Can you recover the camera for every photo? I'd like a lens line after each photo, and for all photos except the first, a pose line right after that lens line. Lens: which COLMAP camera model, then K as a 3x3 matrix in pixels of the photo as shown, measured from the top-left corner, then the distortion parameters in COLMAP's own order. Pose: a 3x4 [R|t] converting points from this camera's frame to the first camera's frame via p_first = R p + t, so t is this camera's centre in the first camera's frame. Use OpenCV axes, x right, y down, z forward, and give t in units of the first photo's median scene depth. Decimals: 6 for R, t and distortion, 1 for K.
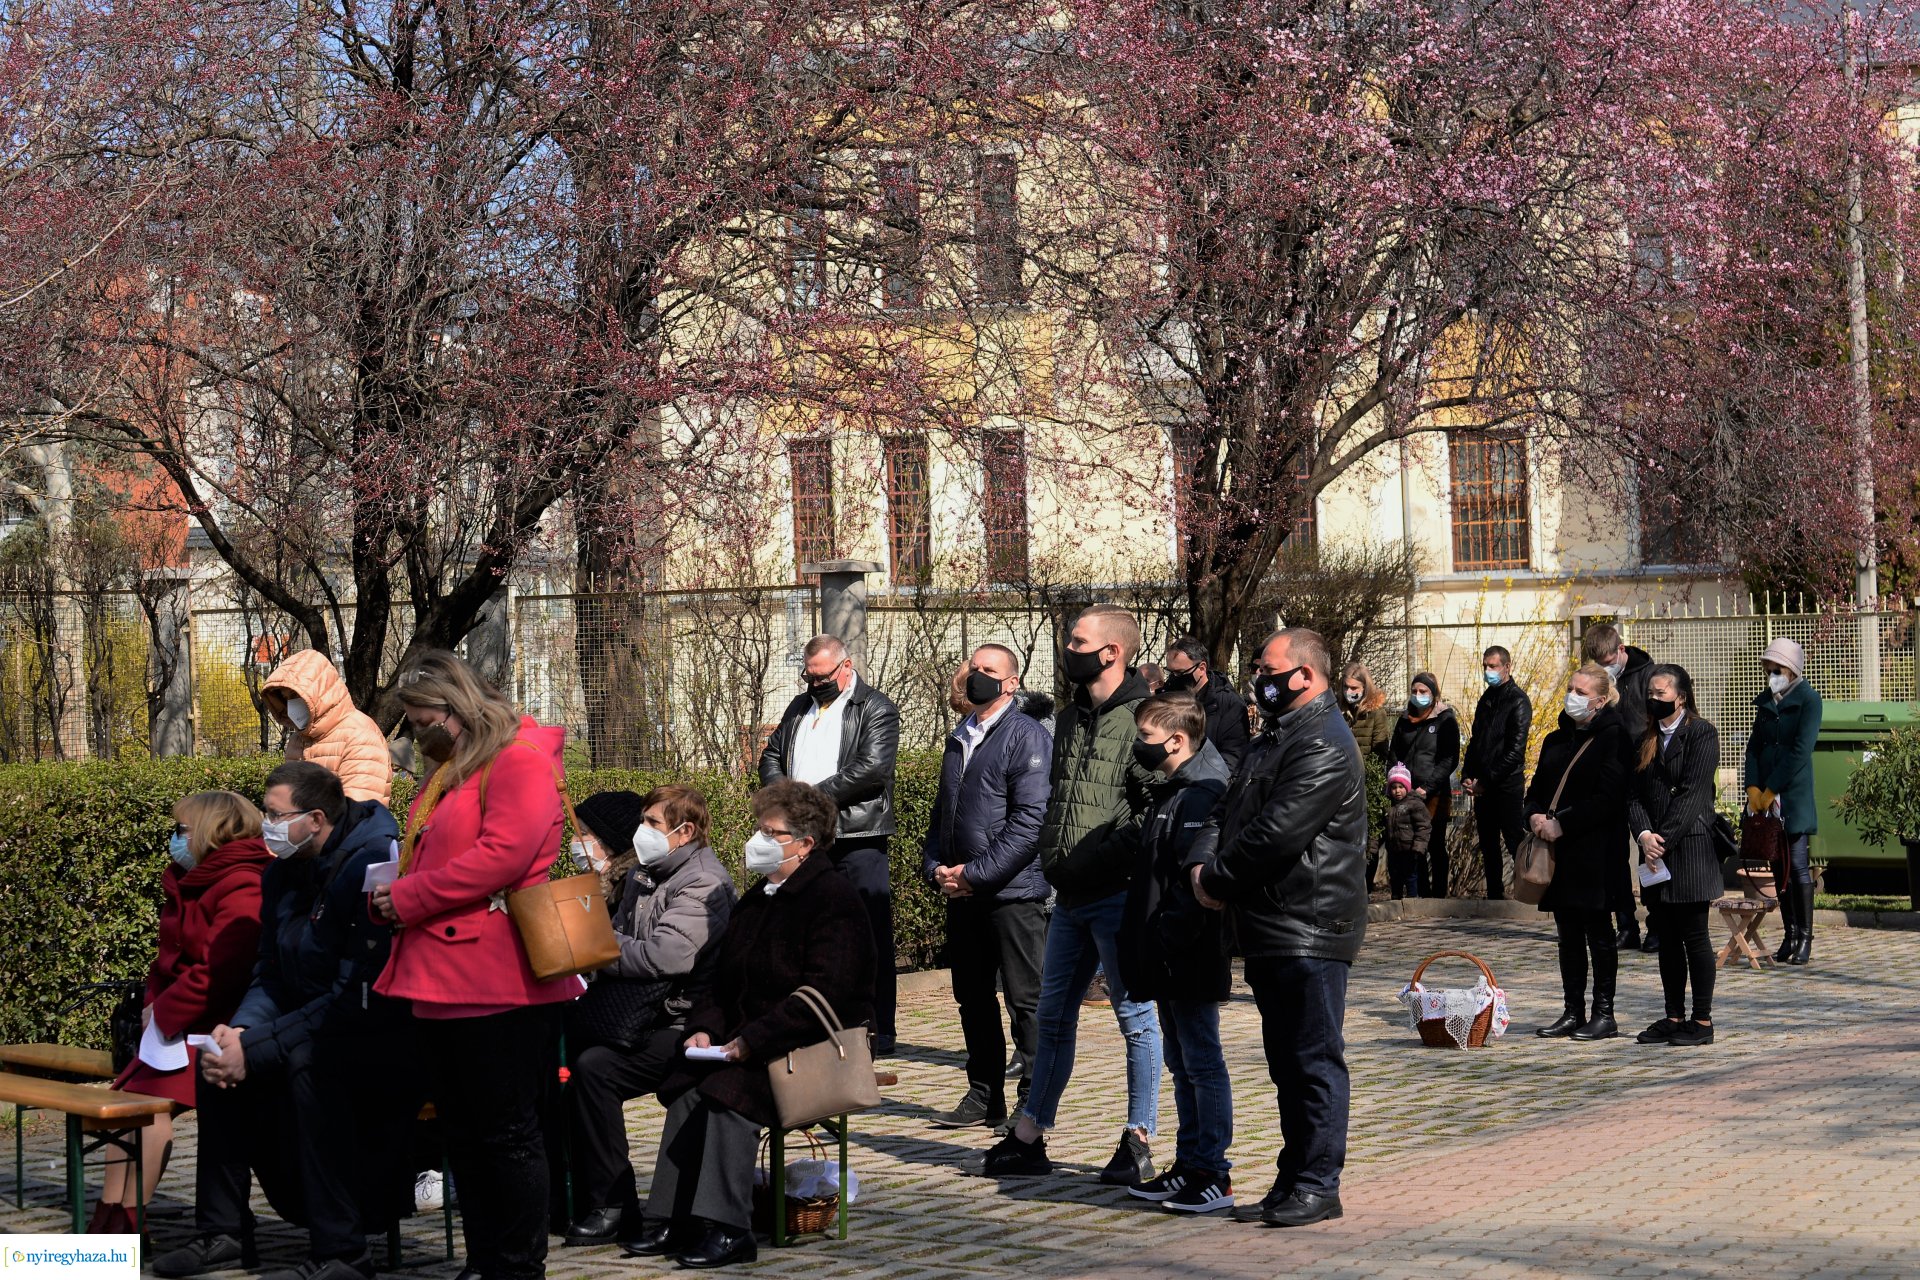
lens RADIAL K [[1702.7, 0, 957.3], [0, 1702.7, 600.6], [0, 0, 1]] dist [-0.026791, 0.002444]
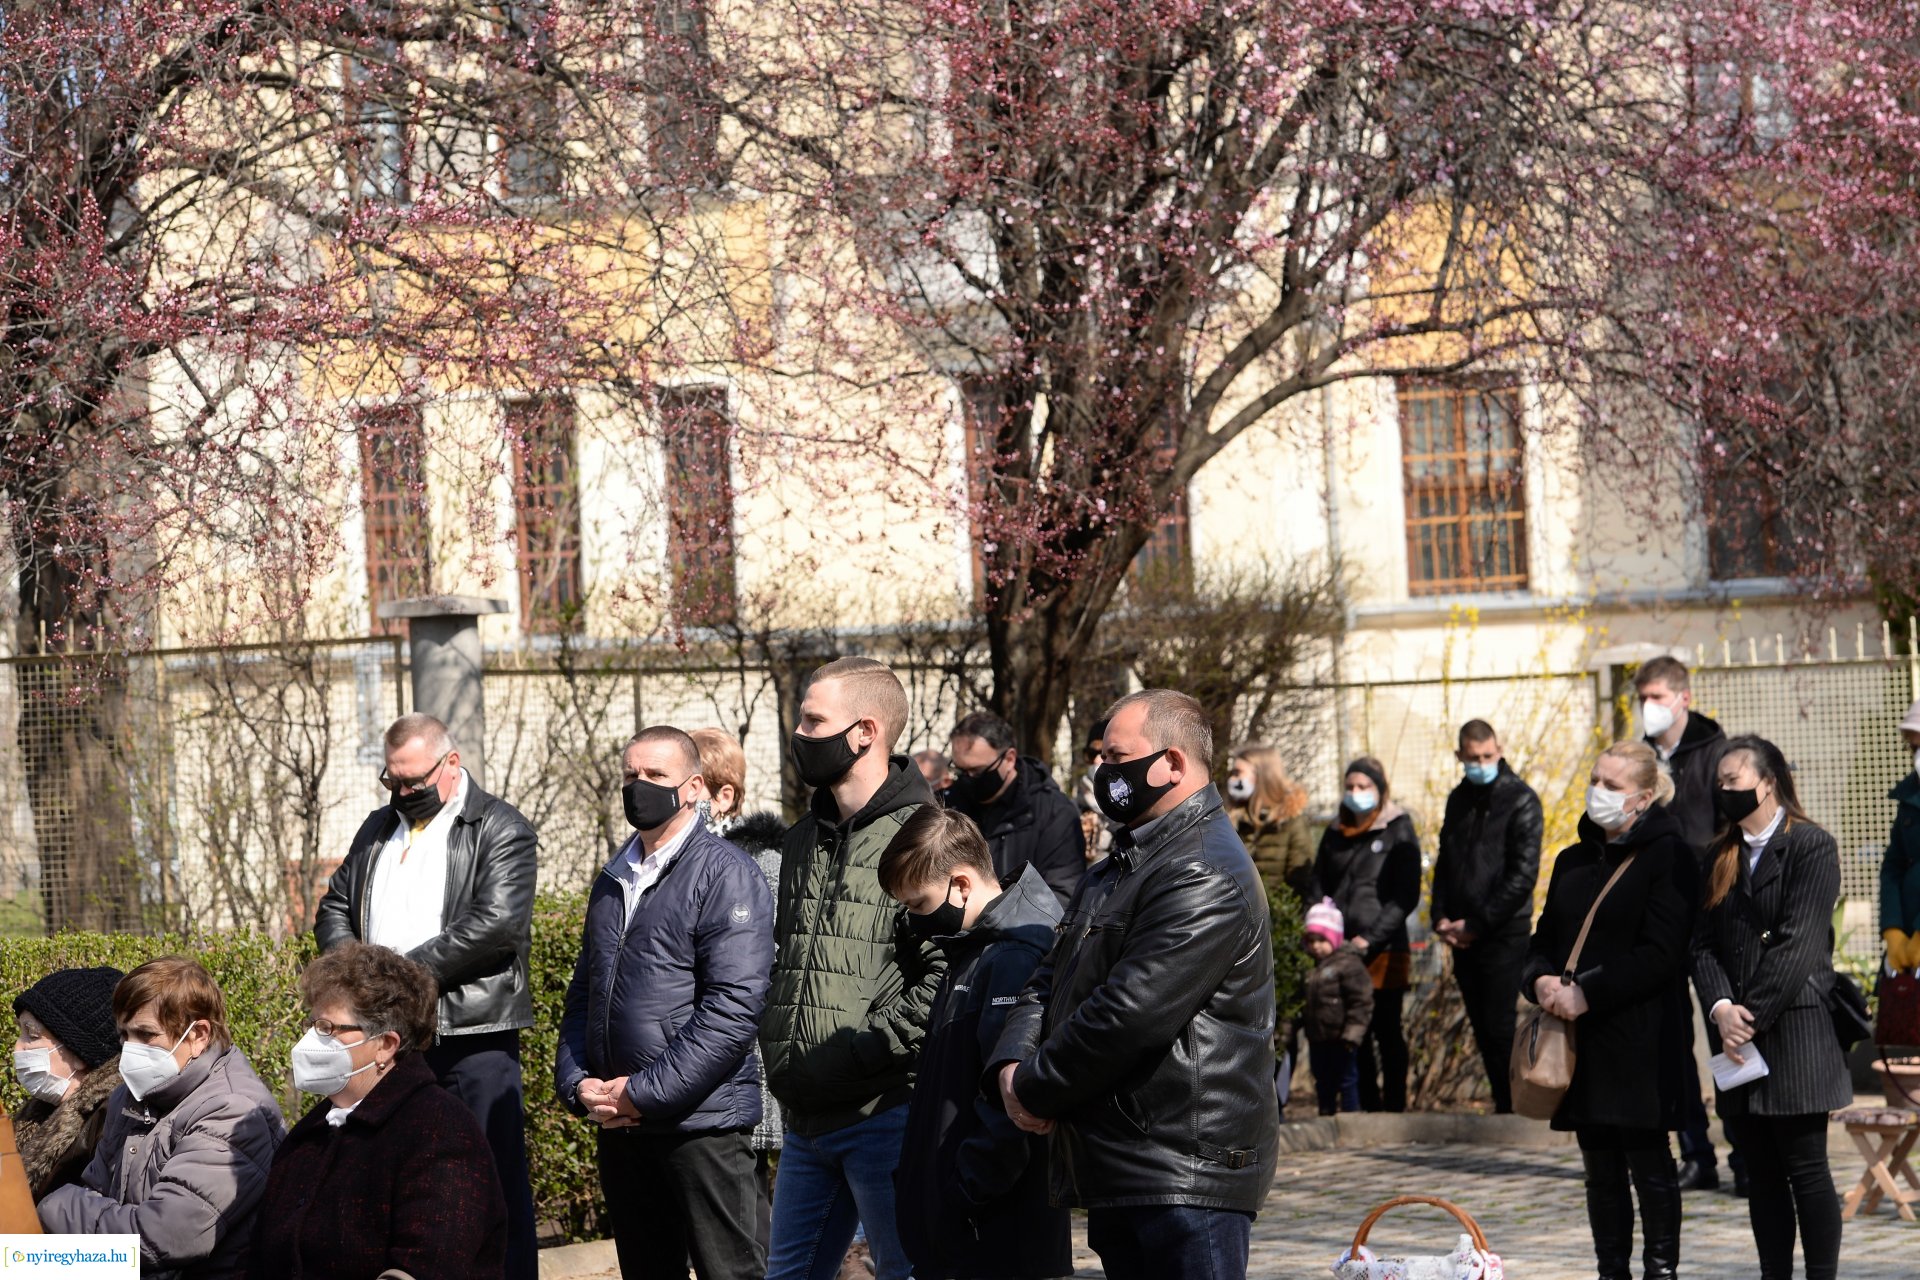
lens RADIAL K [[1702.7, 0, 957.3], [0, 1702.7, 600.6], [0, 0, 1]] dist [-0.026791, 0.002444]
pose [[0.988098, -0.013961, 0.153190, 0.026844], [0.018360, 0.999458, -0.027338, -0.001415], [-0.152726, 0.029825, 0.987818, 0.373182]]
